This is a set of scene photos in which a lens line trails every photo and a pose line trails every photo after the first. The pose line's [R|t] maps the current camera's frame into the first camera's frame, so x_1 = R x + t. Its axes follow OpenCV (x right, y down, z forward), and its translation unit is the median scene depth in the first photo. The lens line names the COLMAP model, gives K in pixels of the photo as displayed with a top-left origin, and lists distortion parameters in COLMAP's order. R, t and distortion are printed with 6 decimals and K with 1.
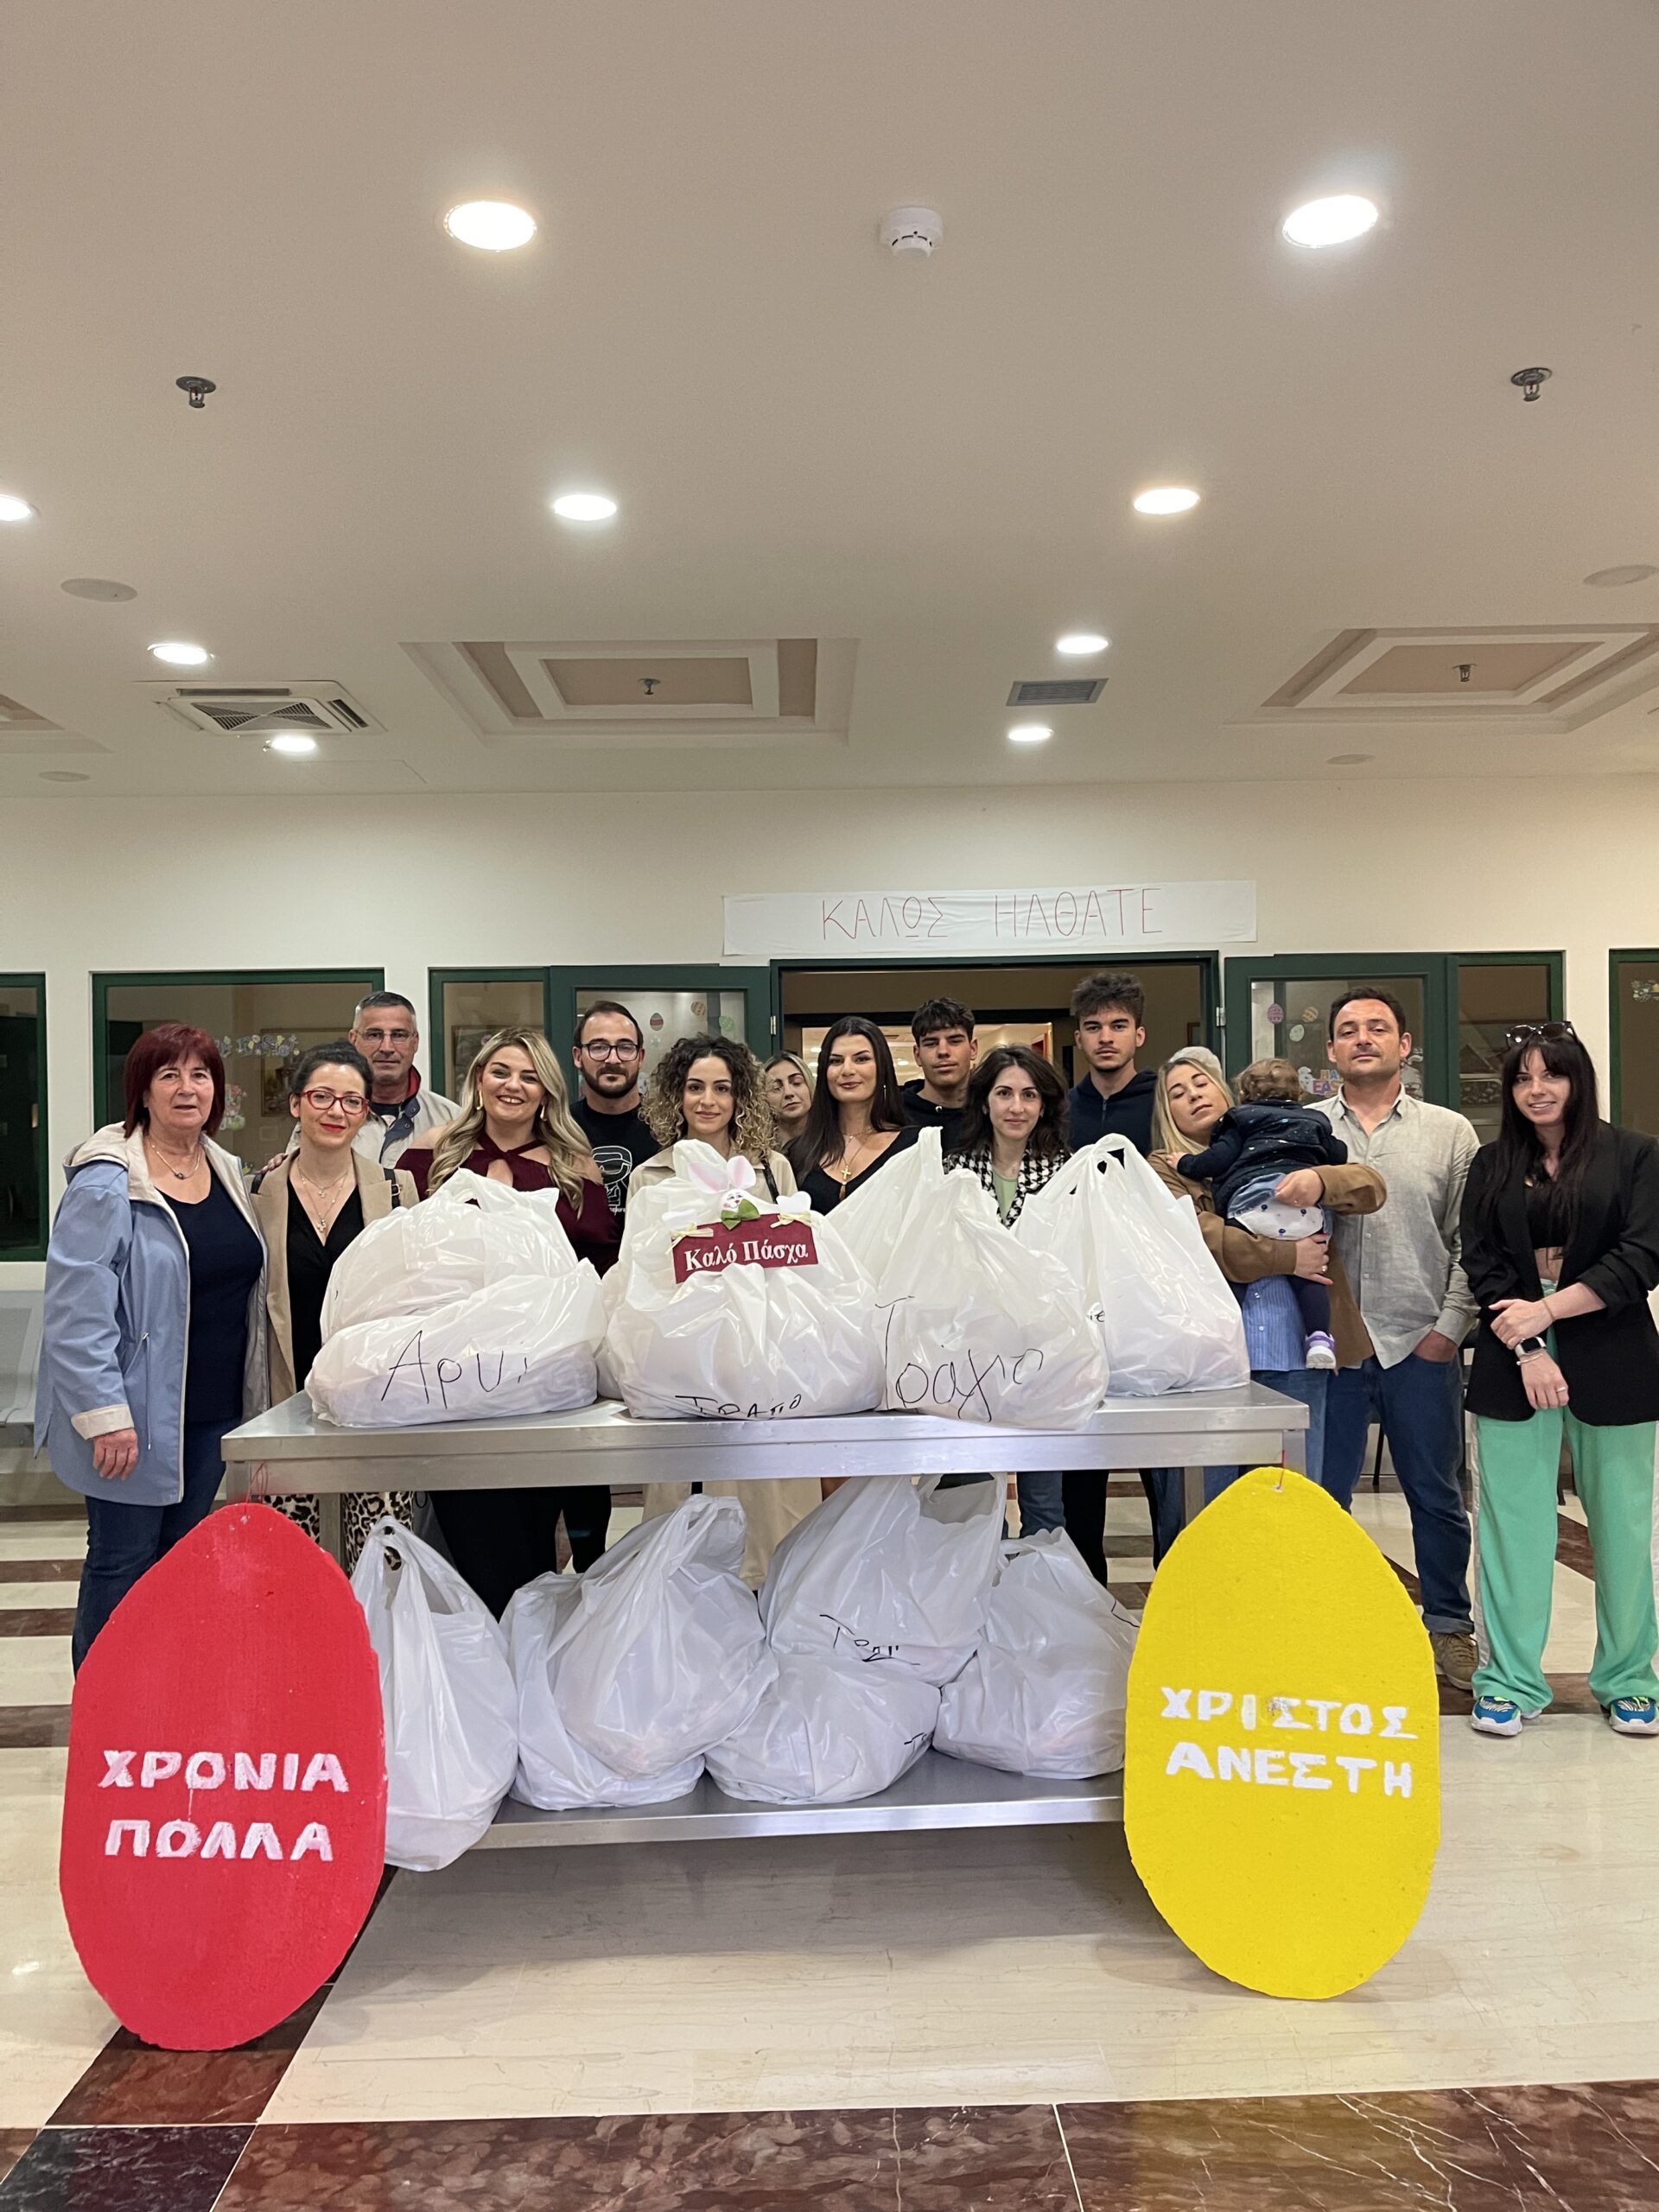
lens RADIAL K [[1680.6, 0, 825.2], [0, 1680.6, 1111.8], [0, 0, 1]] dist [0.070793, -0.084725]
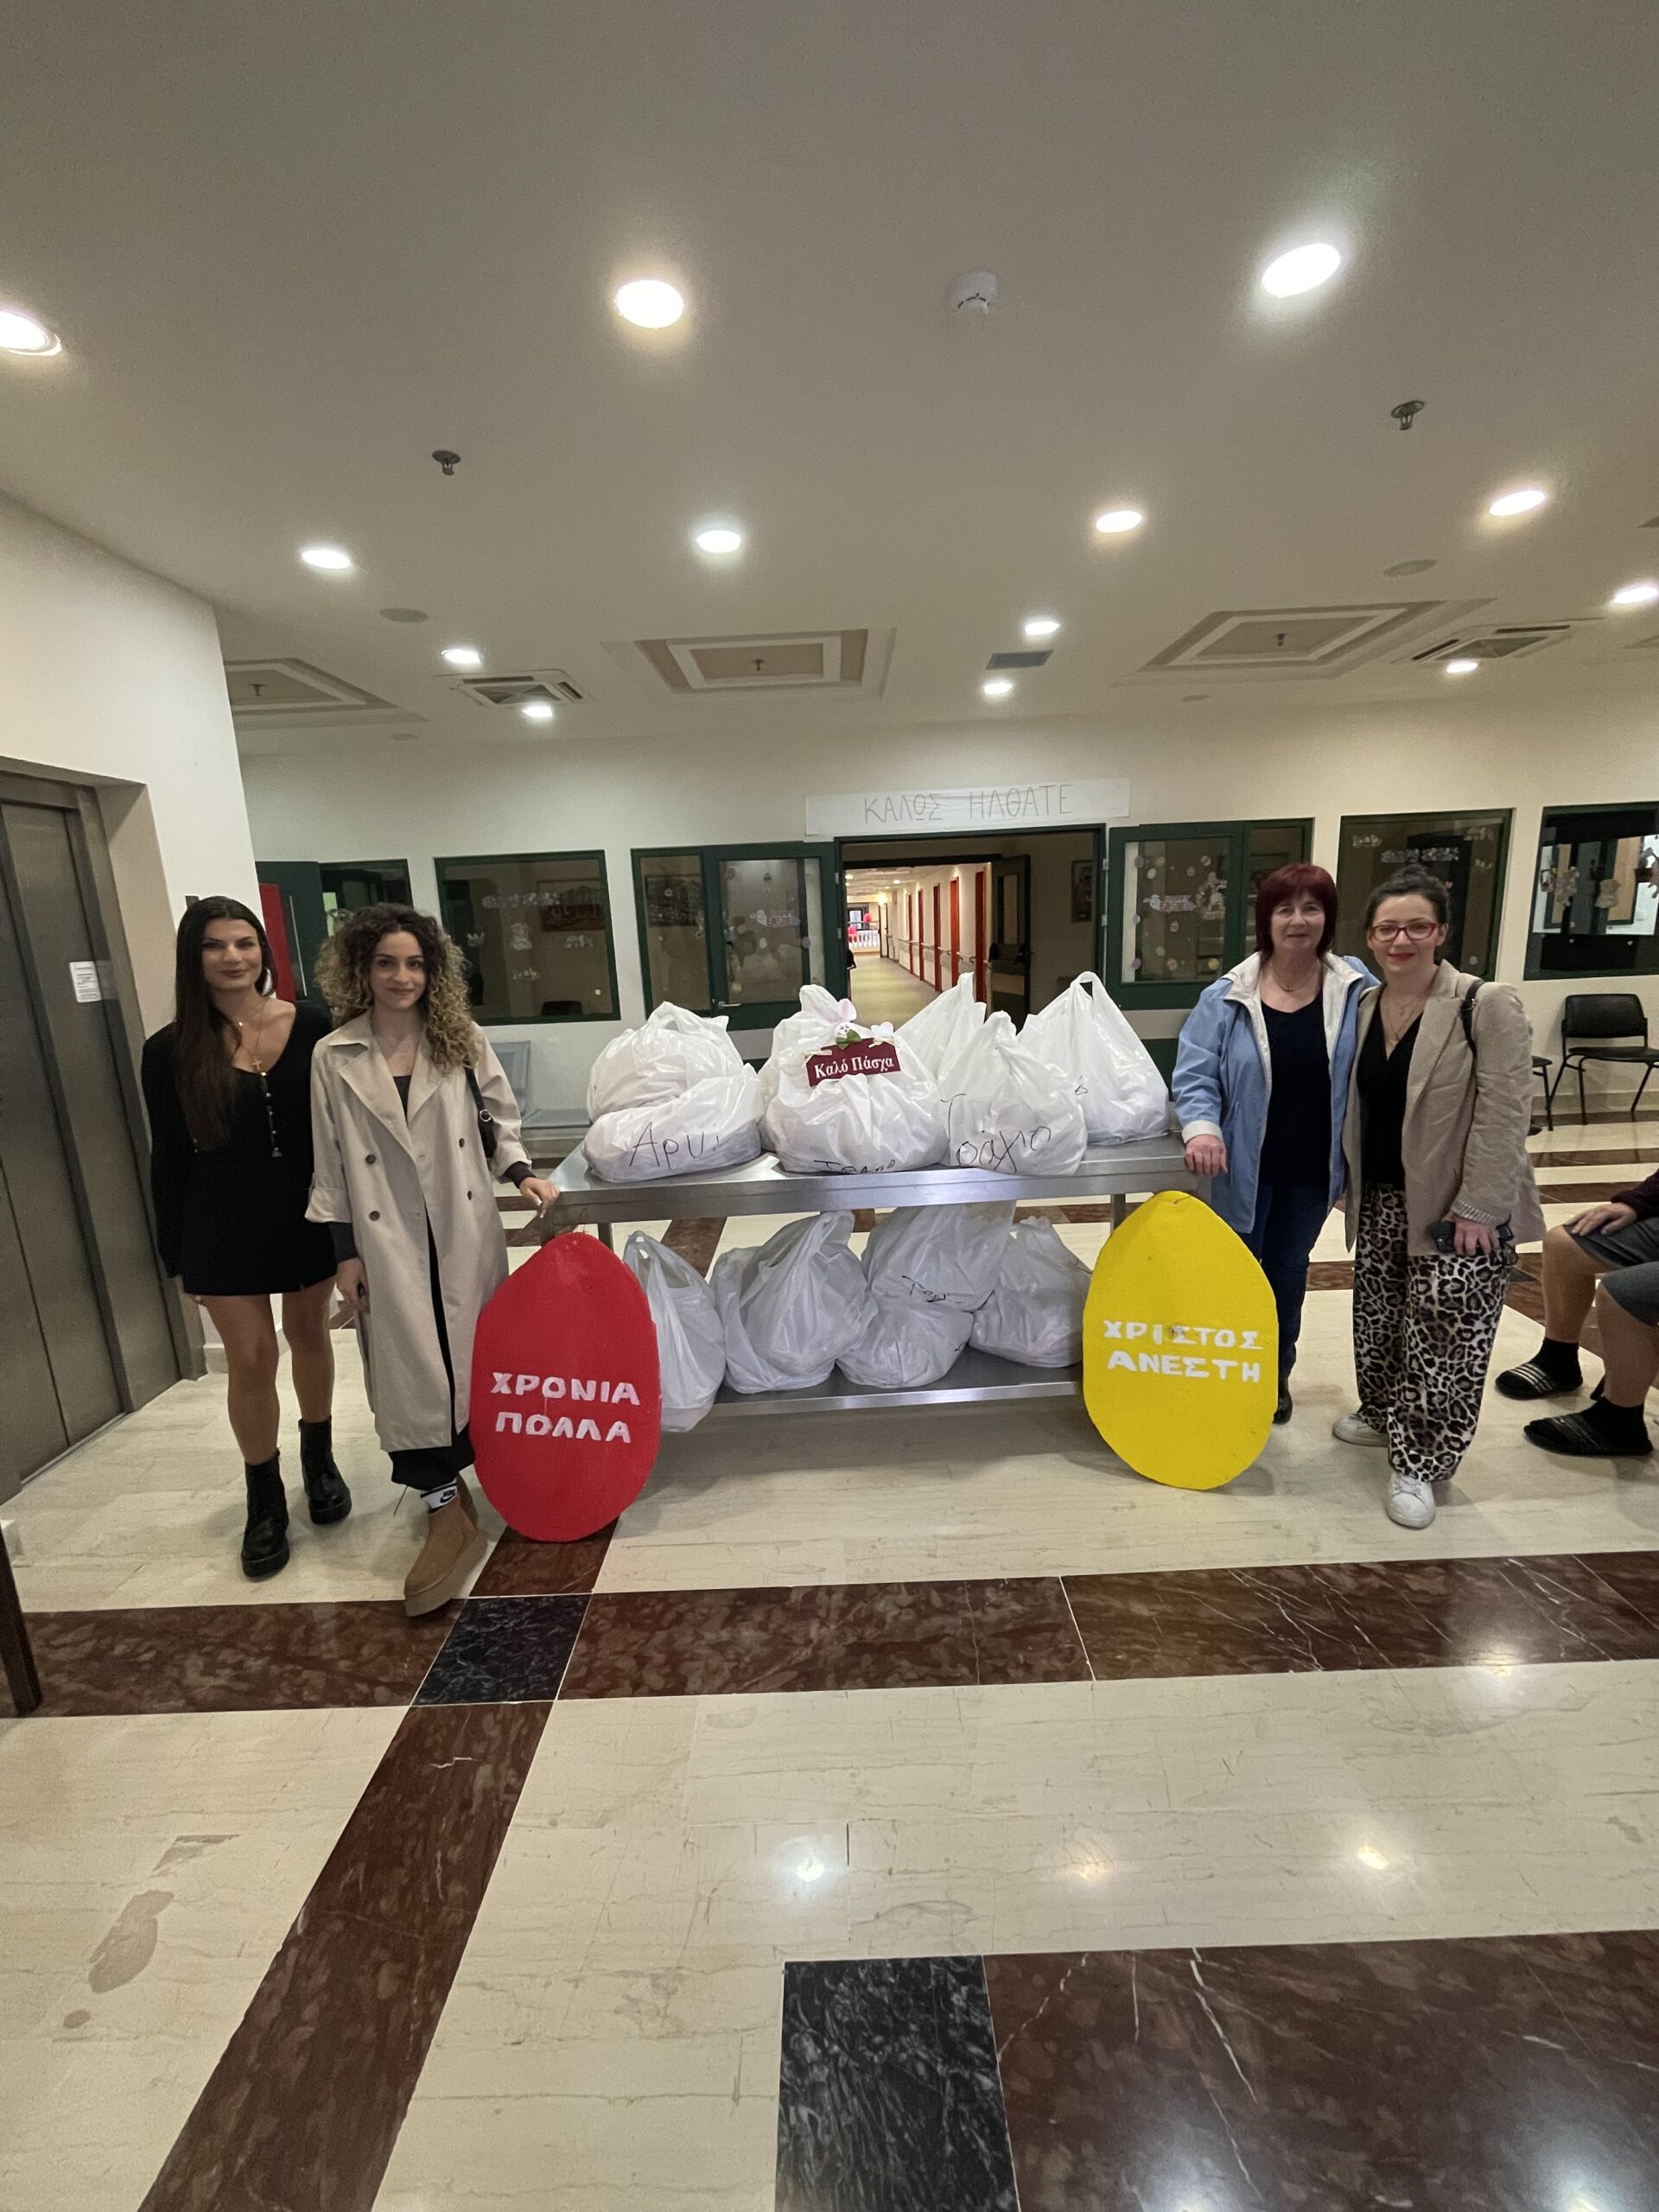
lens RADIAL K [[904.4, 0, 829.0], [0, 904.4, 1100.1], [0, 0, 1]] dist [-0.000234, 0.000785]
pose [[0.999421, -0.022271, -0.025737, -0.050483], [0.027205, 0.977130, 0.210896, -0.062495], [0.020452, -0.211474, 0.977170, 0.183048]]
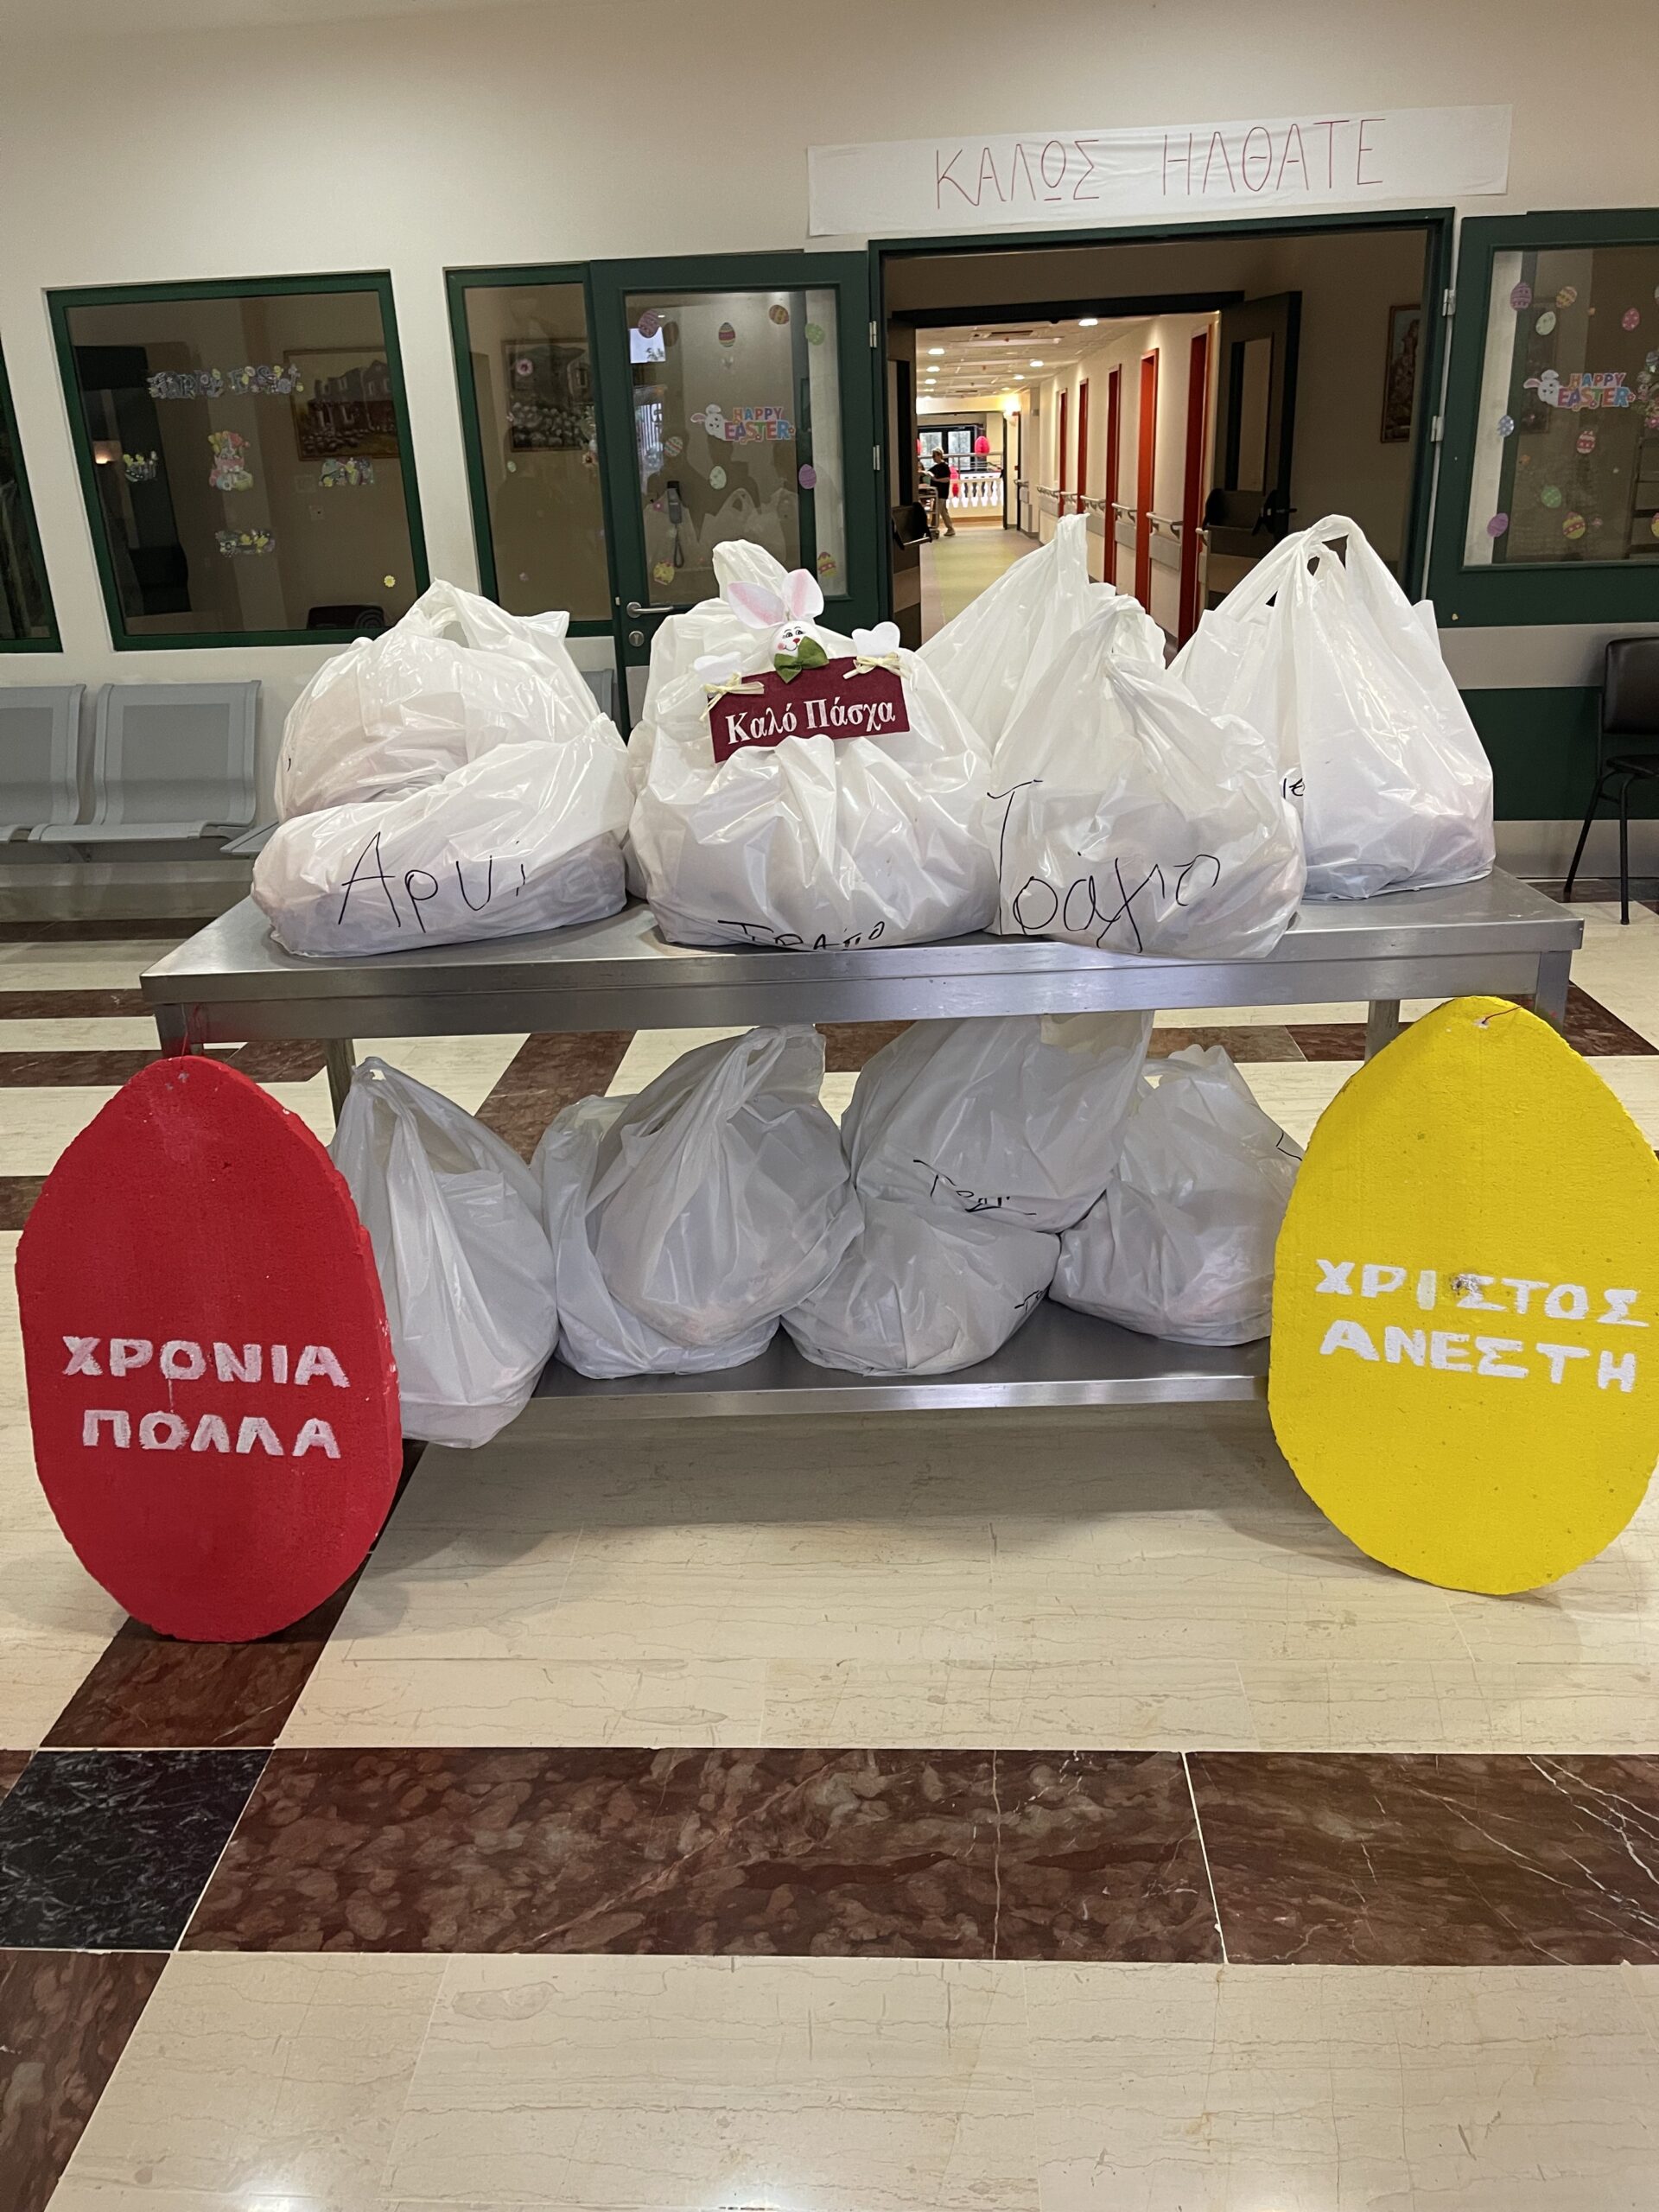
lens RADIAL K [[1680.6, 0, 814.7], [0, 1680.6, 1112.9], [0, 0, 1]] dist [0.070793, -0.084725]
pose [[0.996977, 0.004212, -0.077586, 0.012446], [0.025364, 0.926191, 0.376200, -0.032369], [0.073444, -0.377030, 0.923284, 0.269792]]
